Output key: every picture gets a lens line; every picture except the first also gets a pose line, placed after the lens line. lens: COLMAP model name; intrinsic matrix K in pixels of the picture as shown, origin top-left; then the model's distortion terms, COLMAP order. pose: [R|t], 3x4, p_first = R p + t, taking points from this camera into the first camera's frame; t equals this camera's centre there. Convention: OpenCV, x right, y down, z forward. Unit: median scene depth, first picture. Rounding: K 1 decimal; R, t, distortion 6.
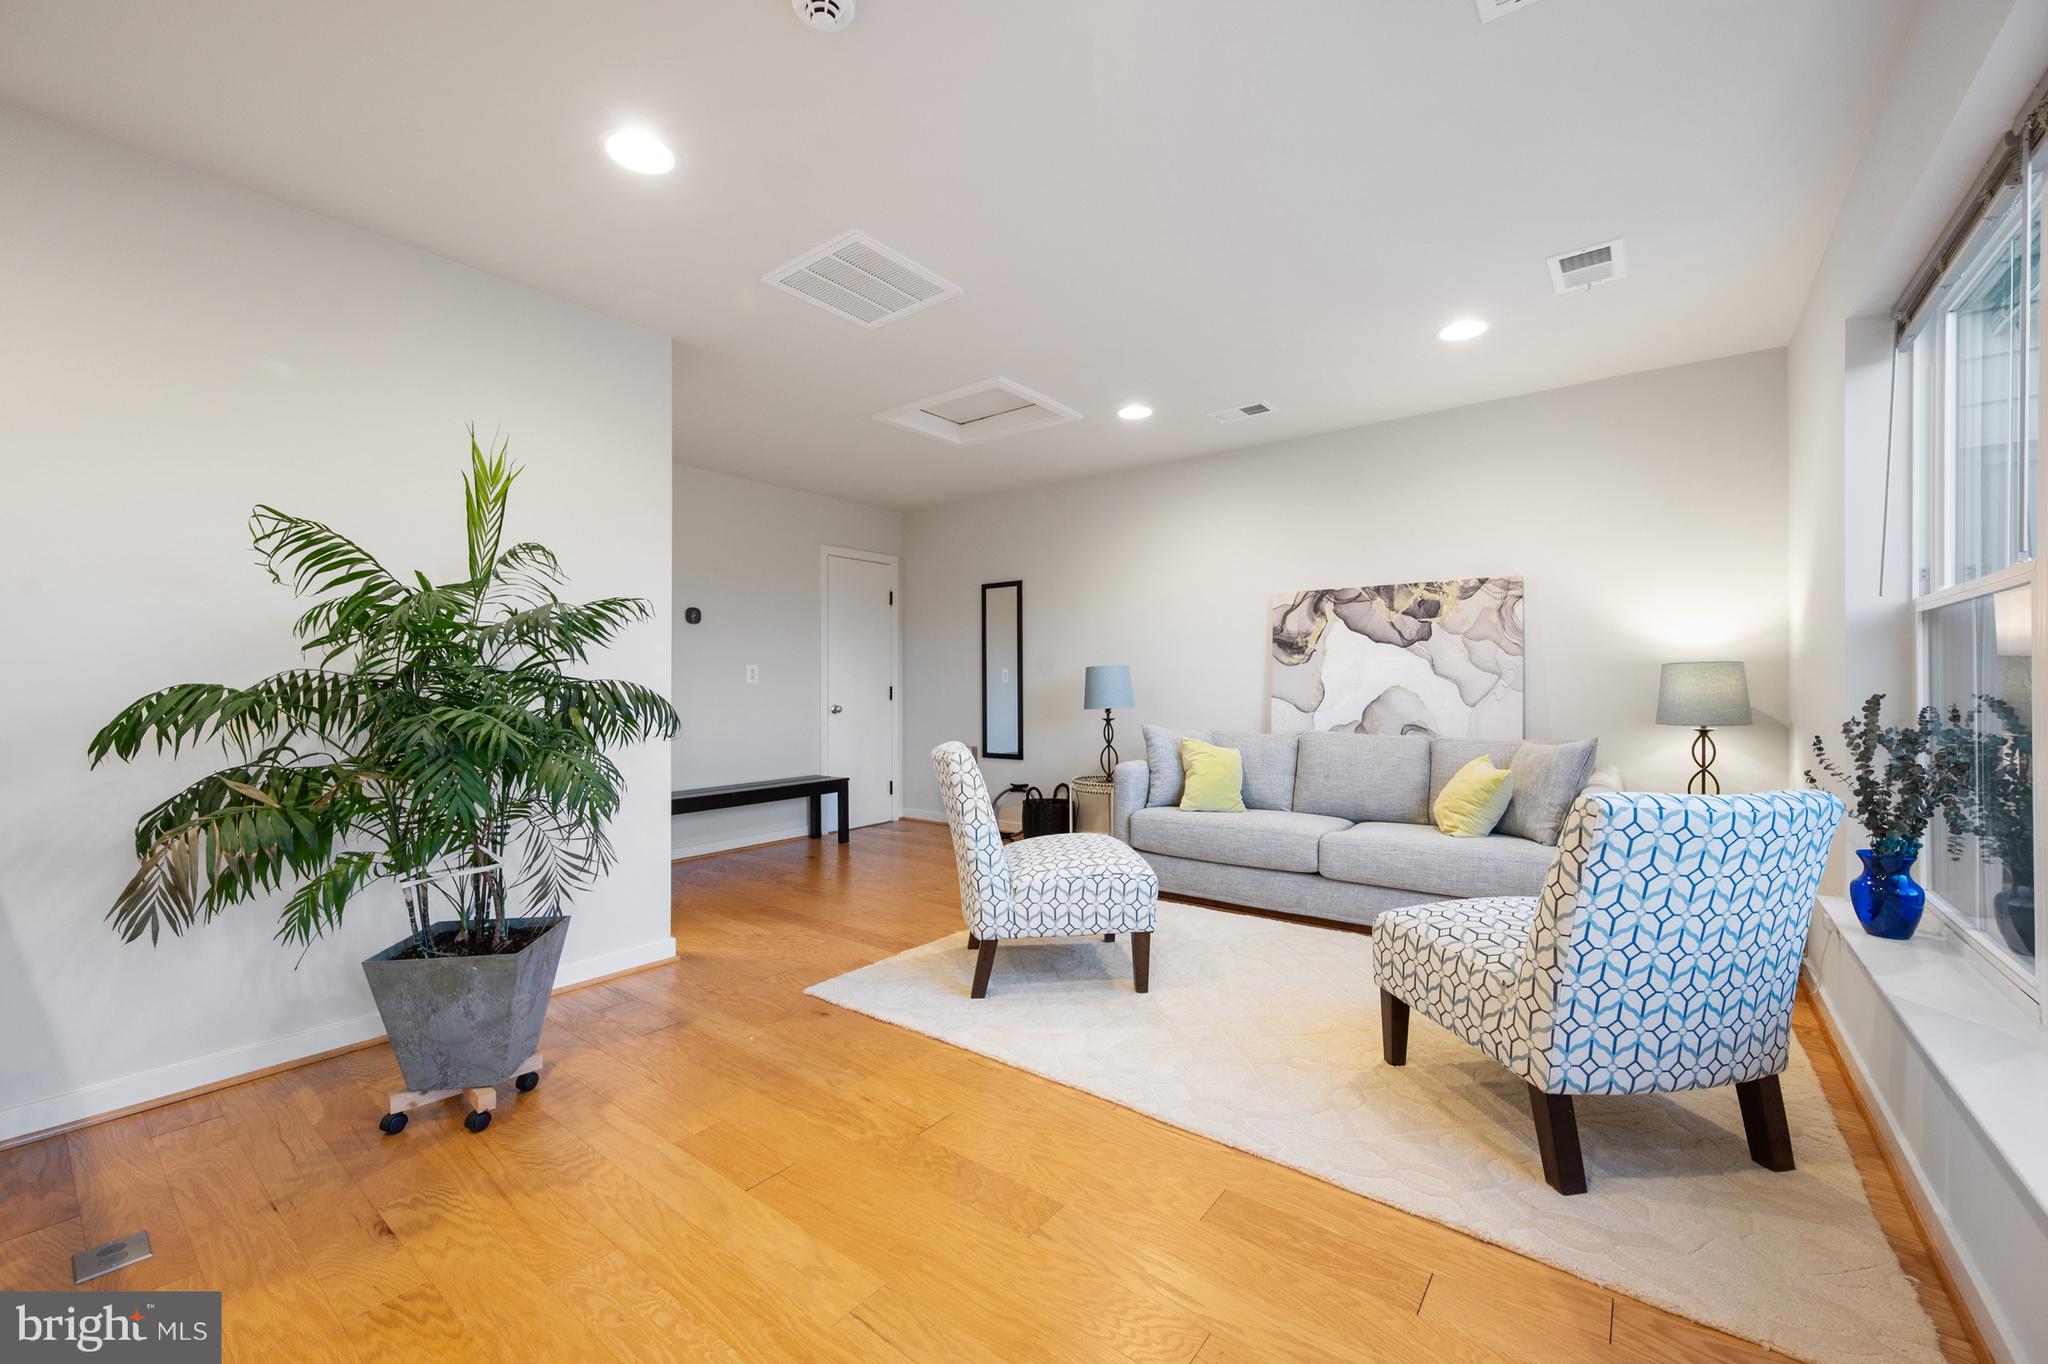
lens RADIAL K [[805.5, 0, 1024.0], [0, 805.5, 682.0], [0, 0, 1]] dist [-0.002376, 0.000072]
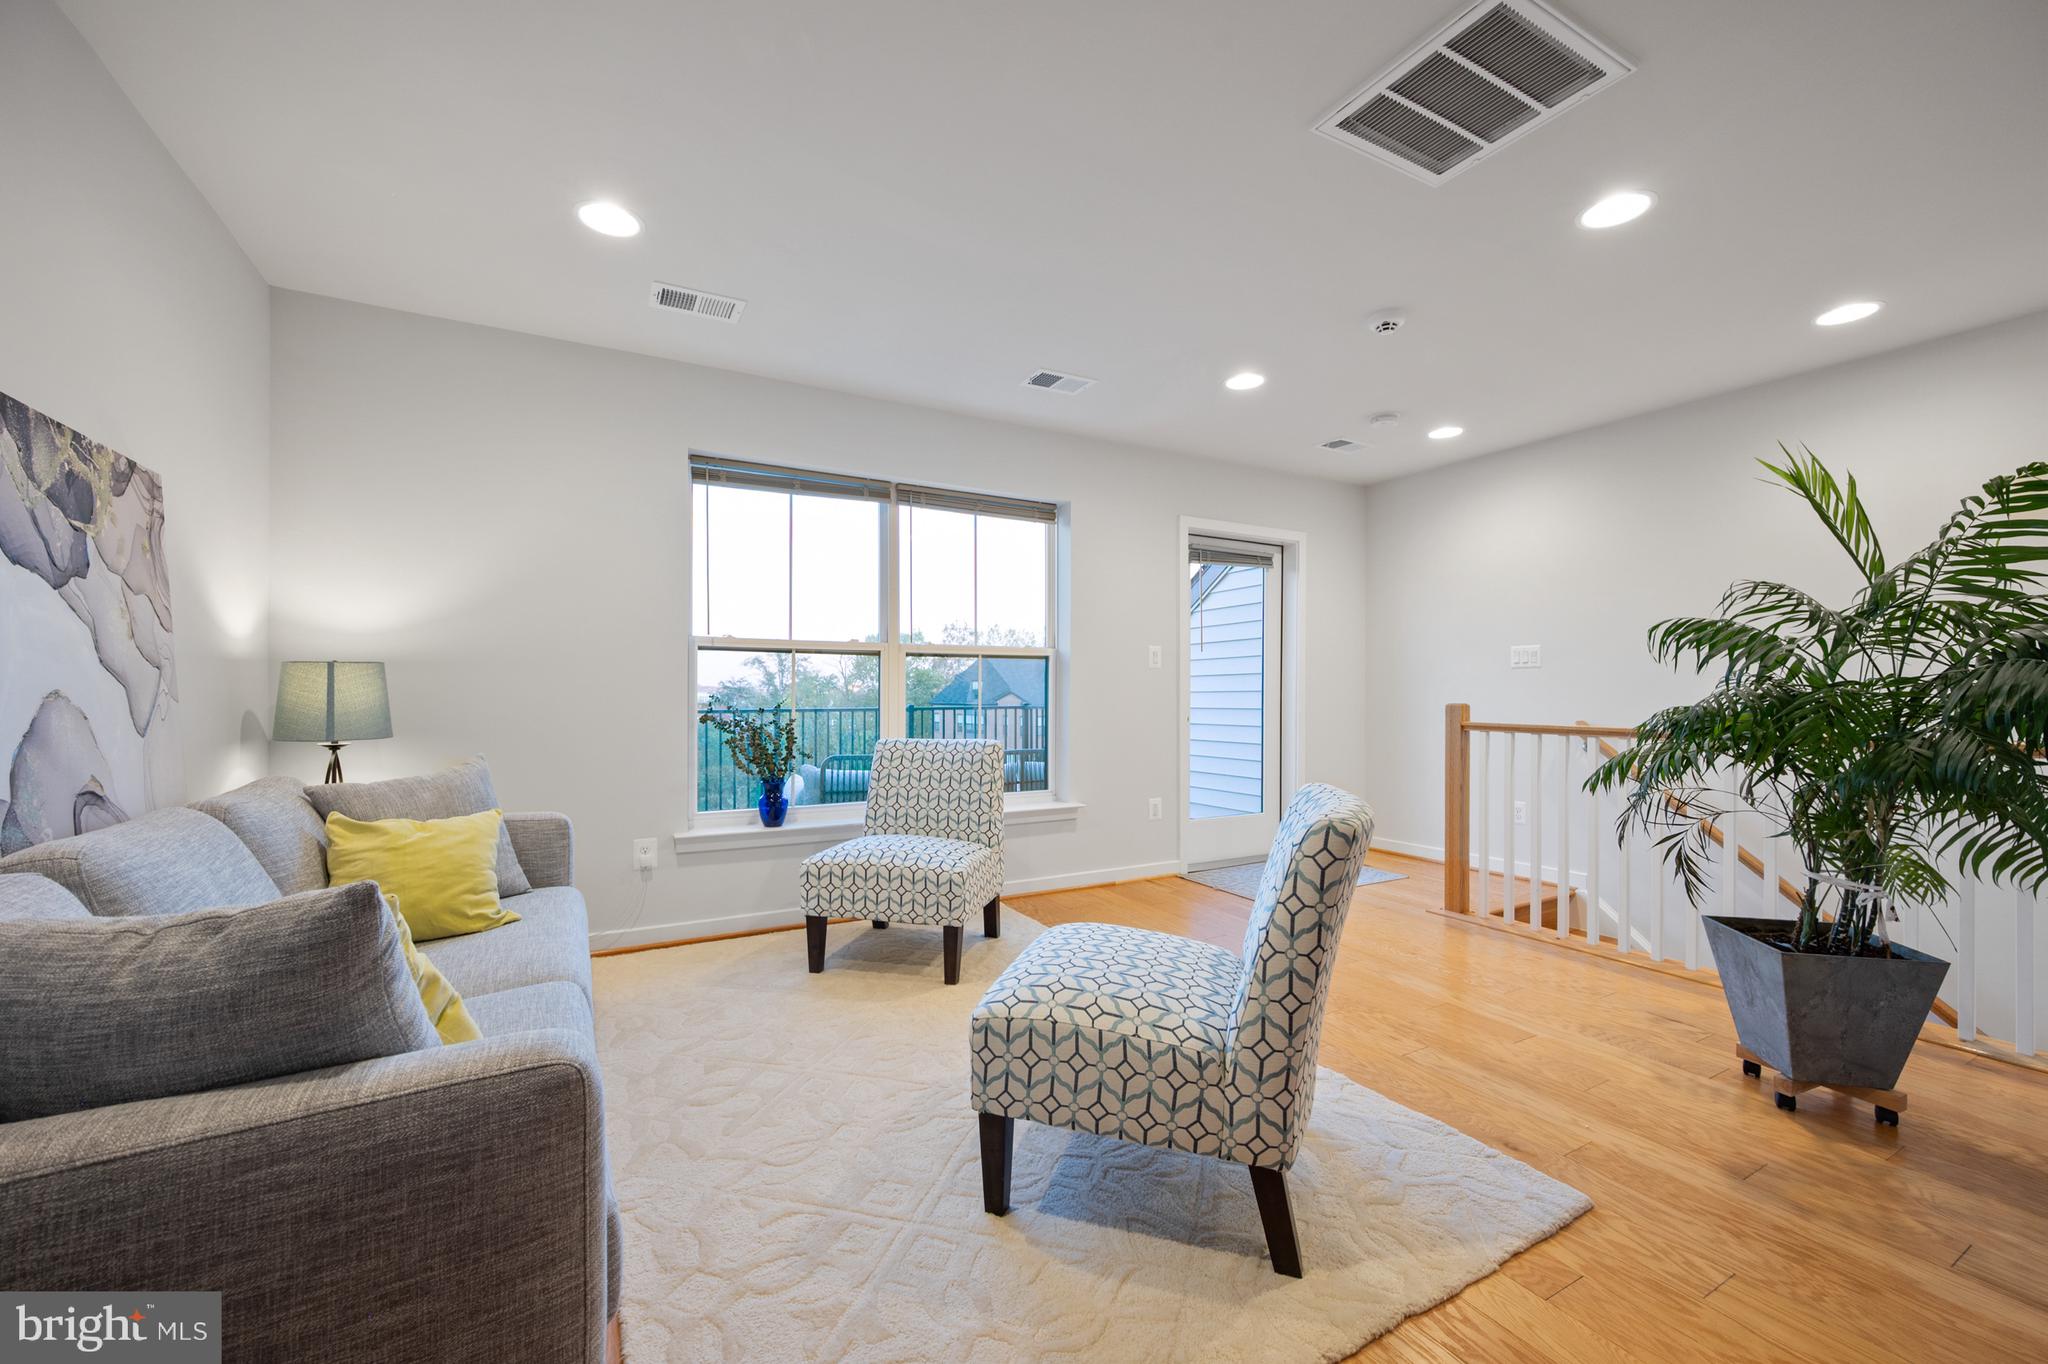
lens RADIAL K [[805.5, 0, 1024.0], [0, 805.5, 682.0], [0, 0, 1]] dist [-0.002376, 0.000072]
pose [[-0.919987, 0.003893, 0.391930, -0.081419], [-0.000576, 0.999936, -0.011284, 0.004264], [-0.391949, -0.010607, -0.919926, 1.153515]]
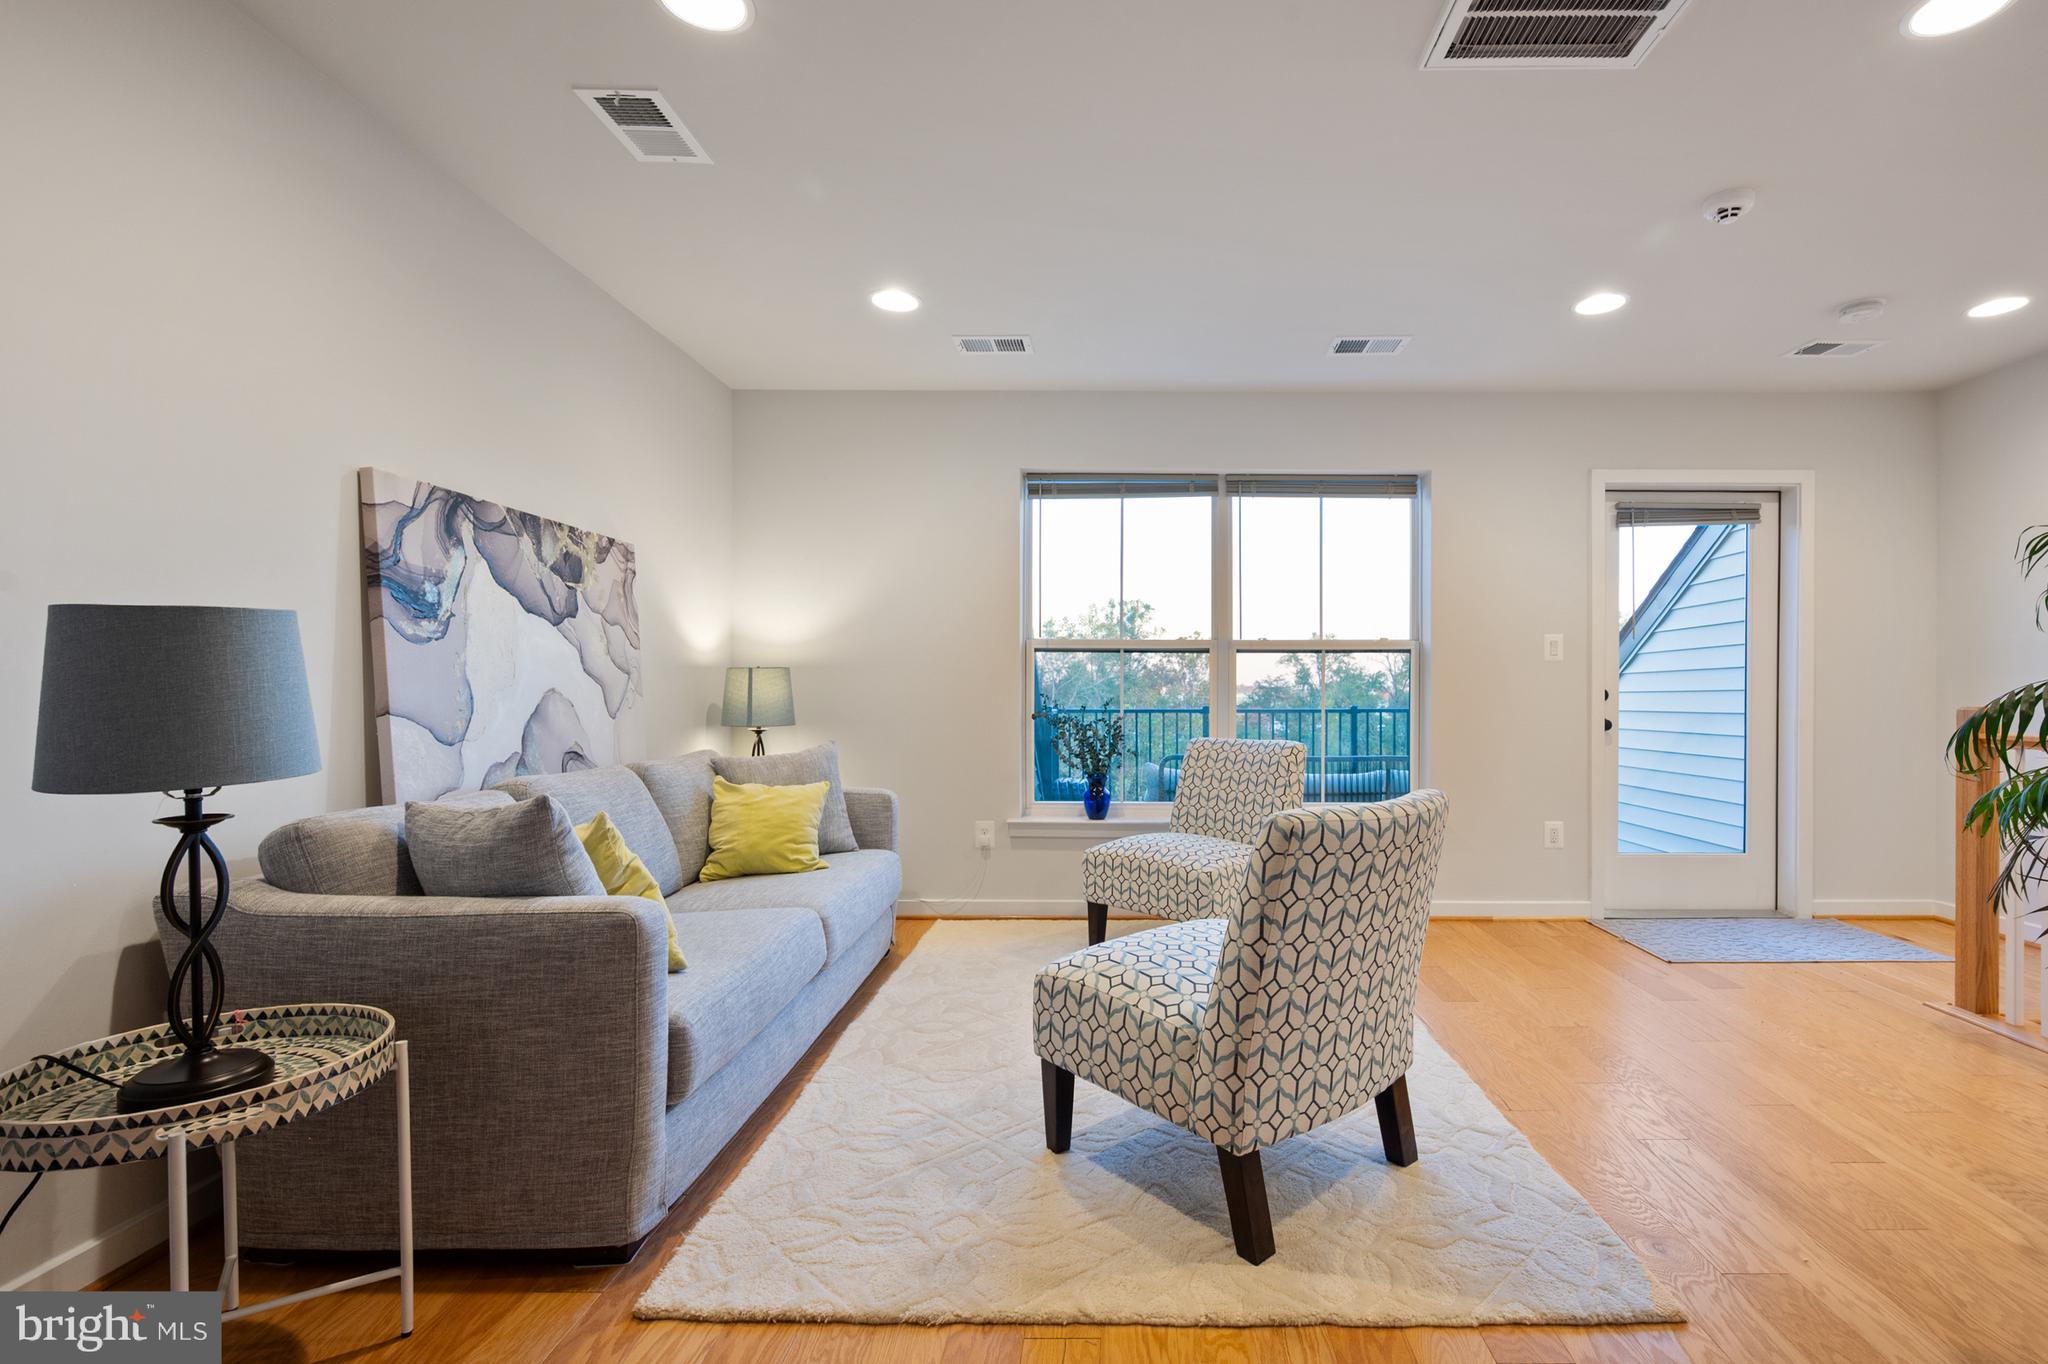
lens RADIAL K [[938.7, 0, 1131.8], [0, 938.7, 678.9], [0, 0, 1]] dist [-0.002974, -0.000415]
pose [[-0.617624, 0.009999, 0.786410, -0.345466], [-0.000665, 0.999912, -0.013236, 0.006290], [-0.786473, -0.008698, -0.617563, 1.083306]]
